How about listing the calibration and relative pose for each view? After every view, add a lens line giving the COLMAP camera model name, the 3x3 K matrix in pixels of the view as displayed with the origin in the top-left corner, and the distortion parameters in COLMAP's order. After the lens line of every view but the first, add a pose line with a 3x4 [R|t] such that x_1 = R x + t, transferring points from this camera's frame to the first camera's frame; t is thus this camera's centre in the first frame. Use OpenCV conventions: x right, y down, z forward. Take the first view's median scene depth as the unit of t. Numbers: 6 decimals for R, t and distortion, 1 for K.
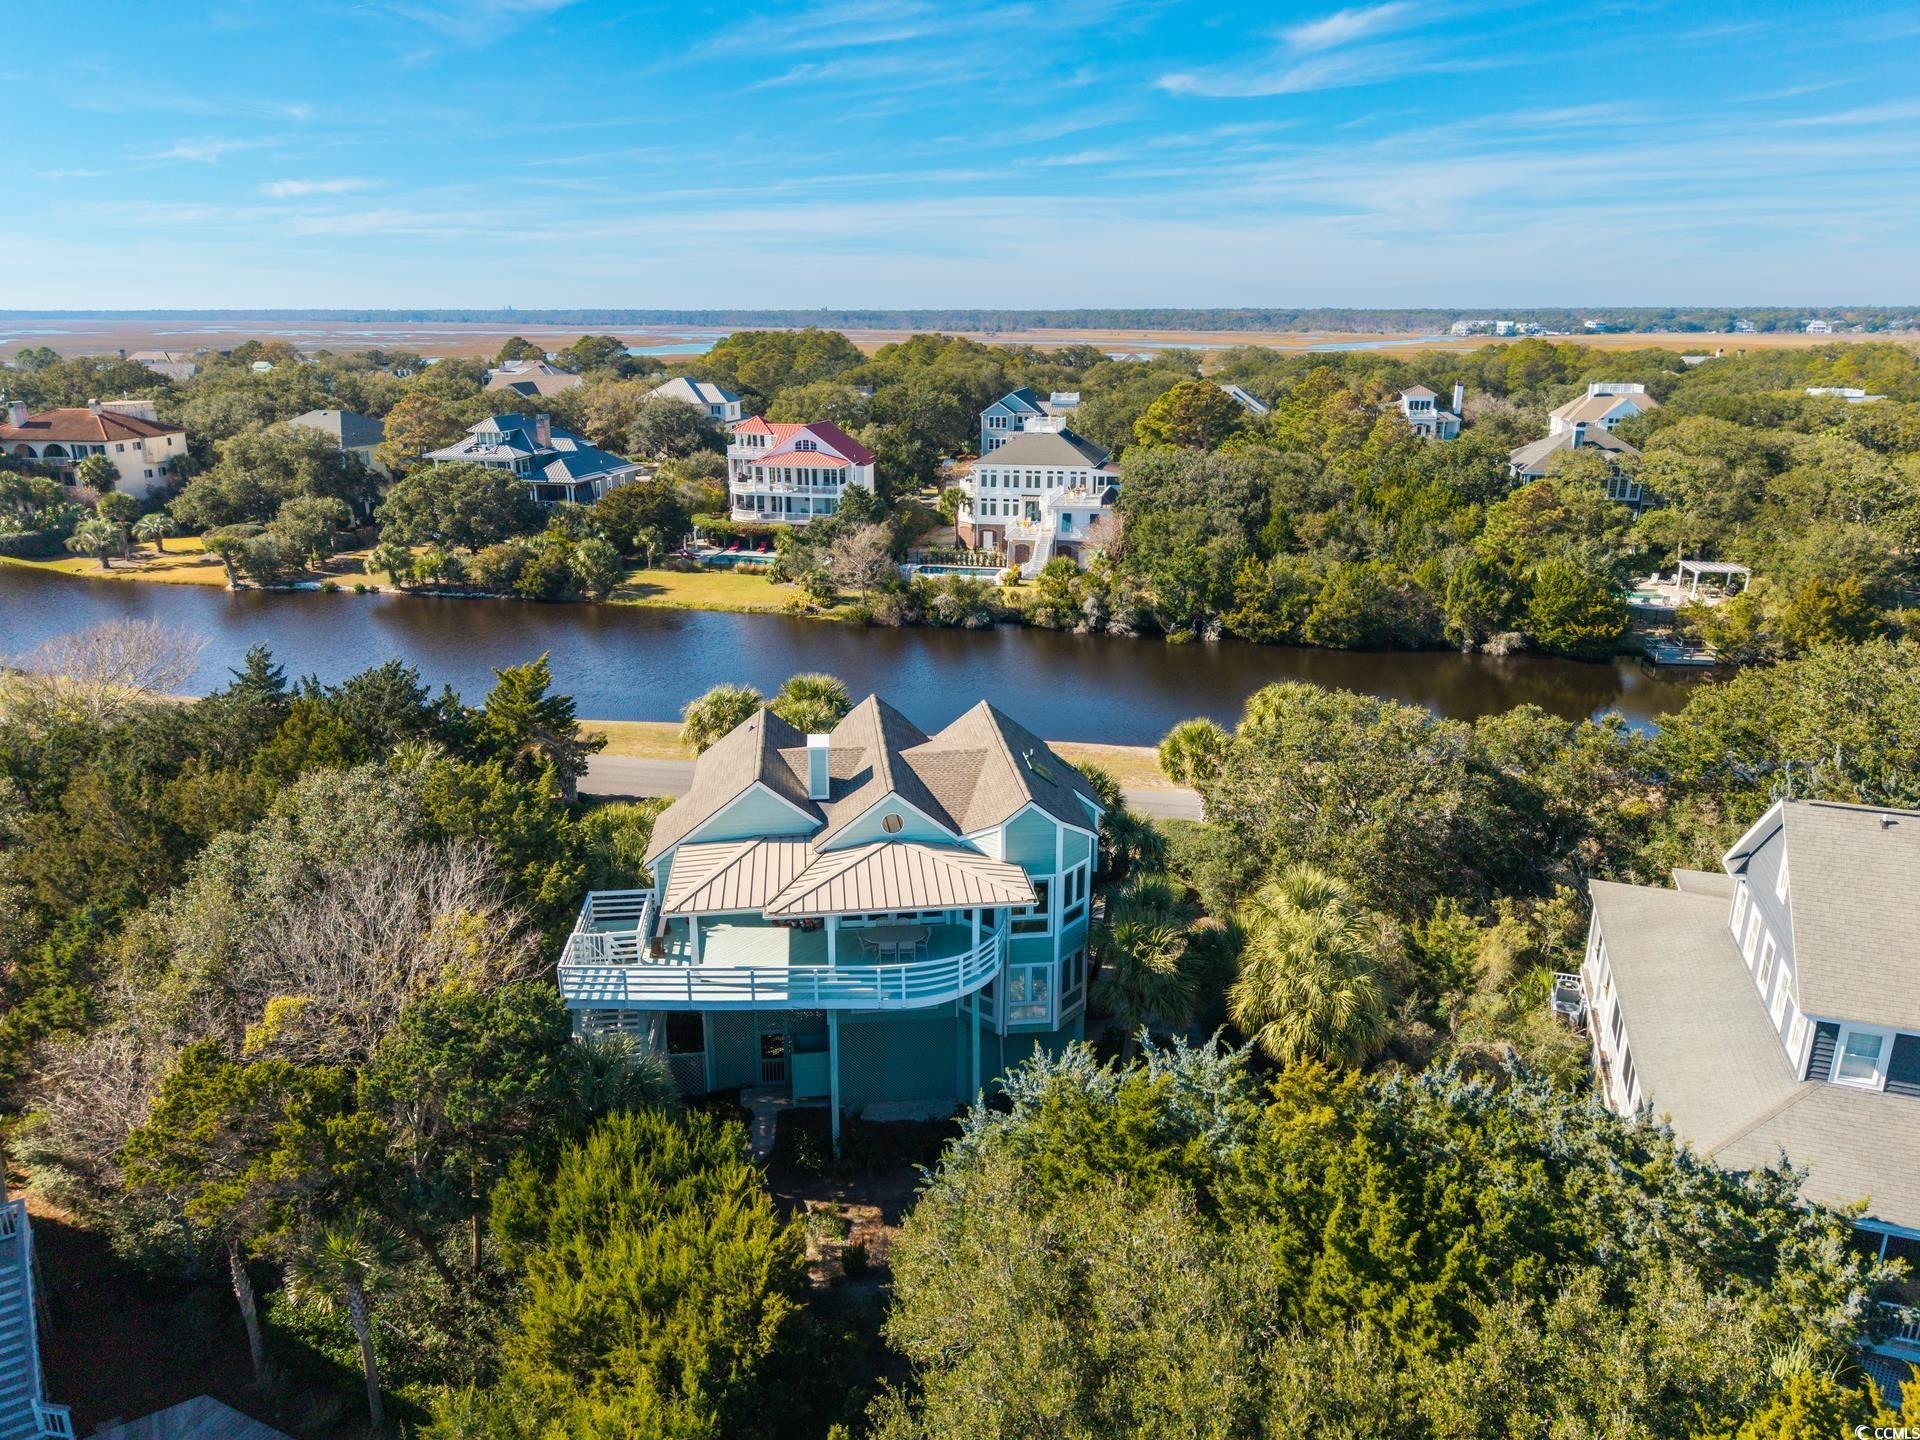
lens RADIAL K [[1334.4, 0, 960.0], [0, 1334.4, 720.0], [0, 0, 1]] dist [0.060993, -0.049778]
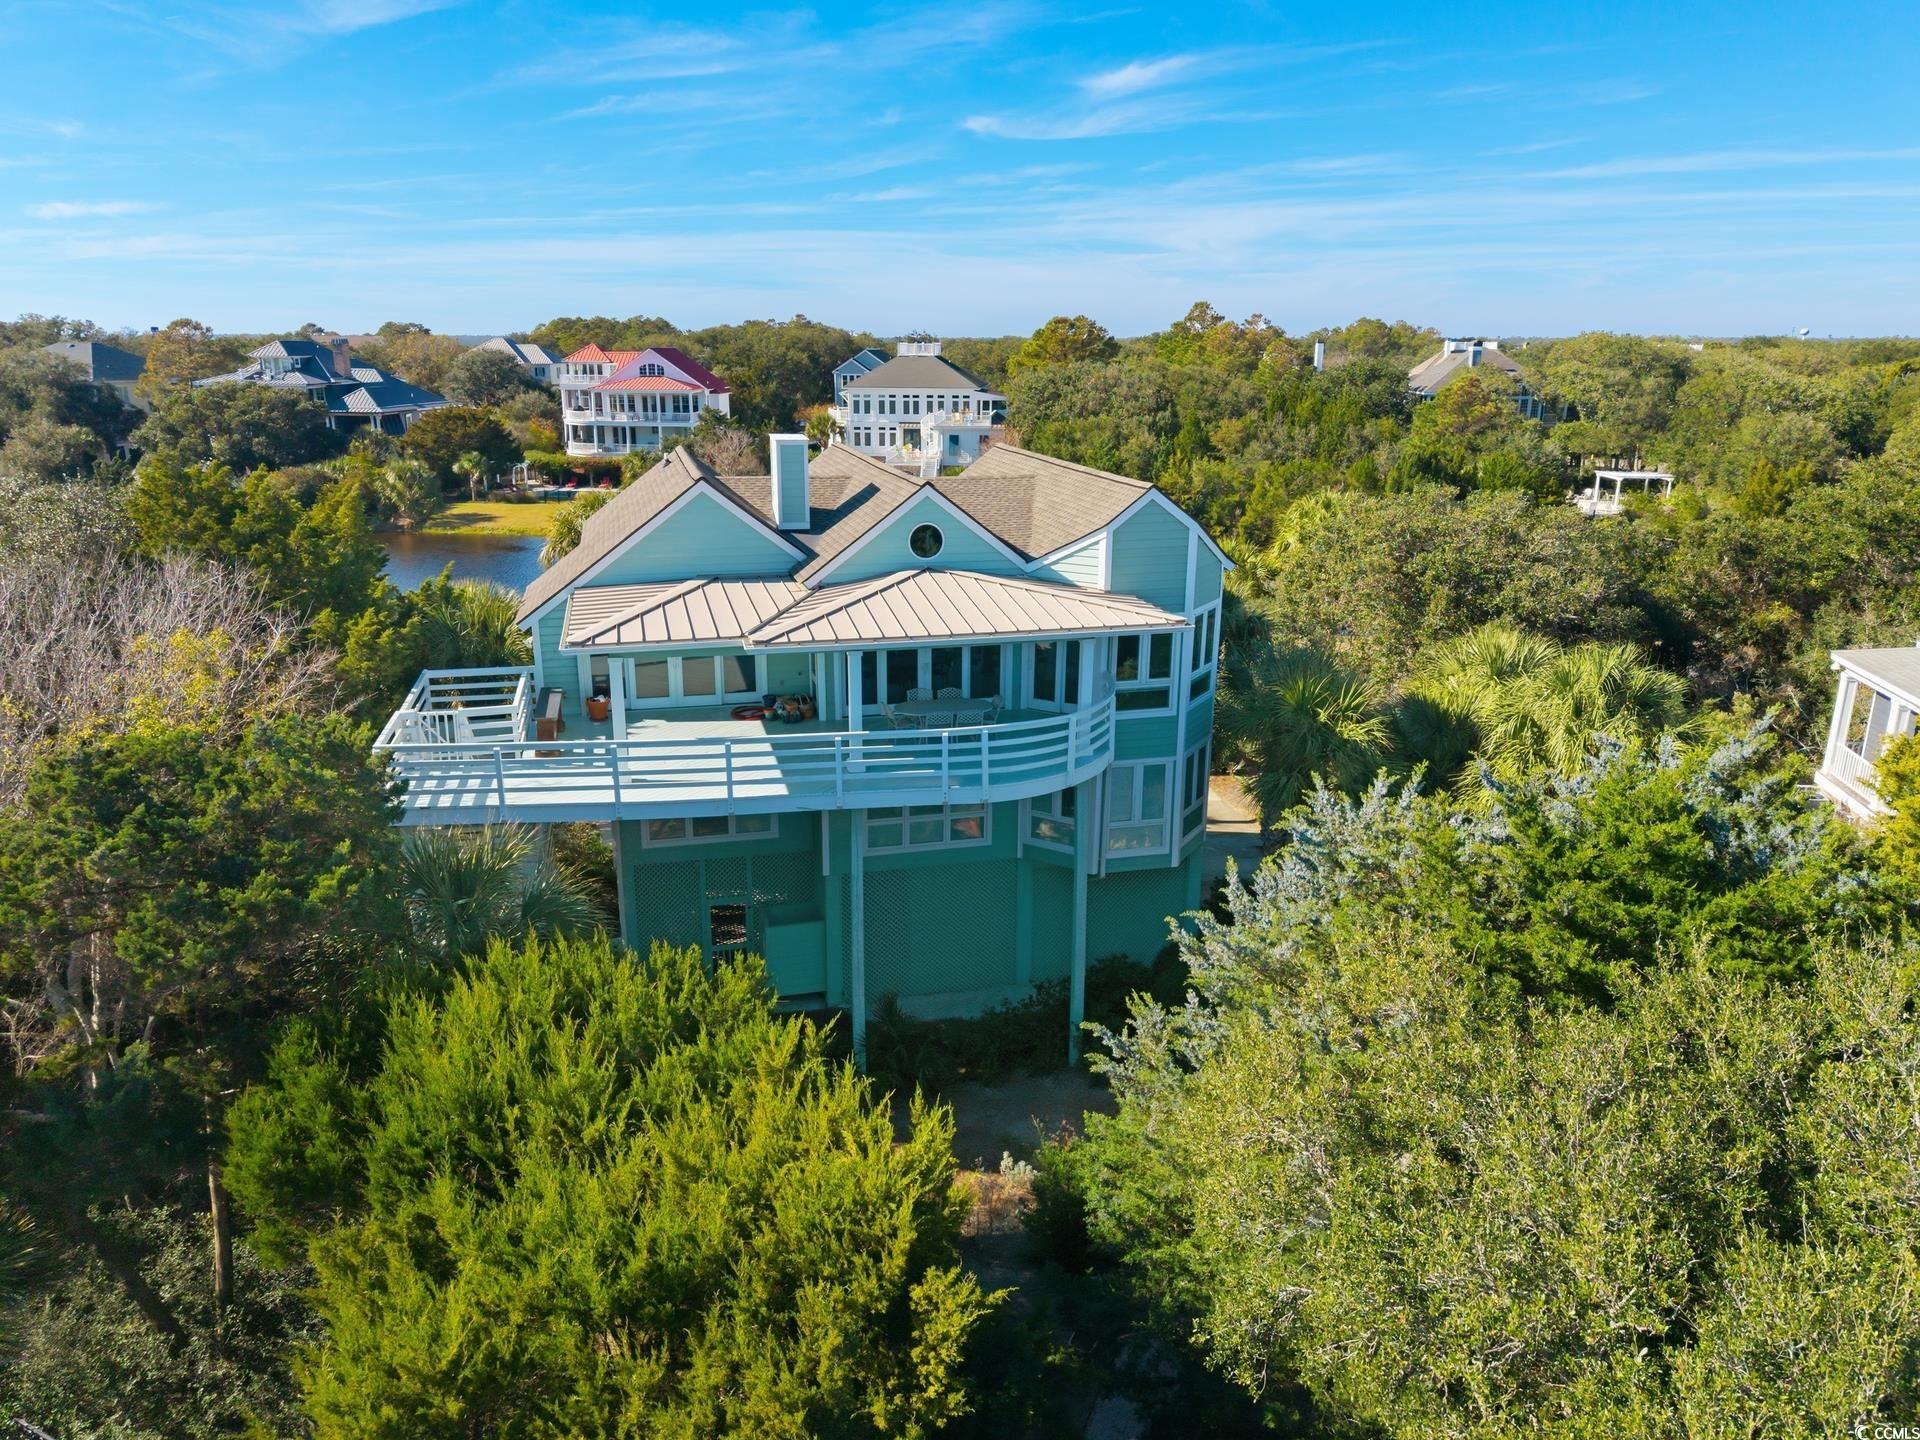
lens RADIAL K [[1312.1, 0, 953.2], [0, 1312.1, 711.1], [0, 0, 1]] dist [0.058274, -0.051631]
pose [[0.991644, -0.031088, 0.125201, -0.037825], [0.034610, 0.999061, -0.026048, 0.056026], [-0.124273, 0.030164, 0.991789, 0.124922]]
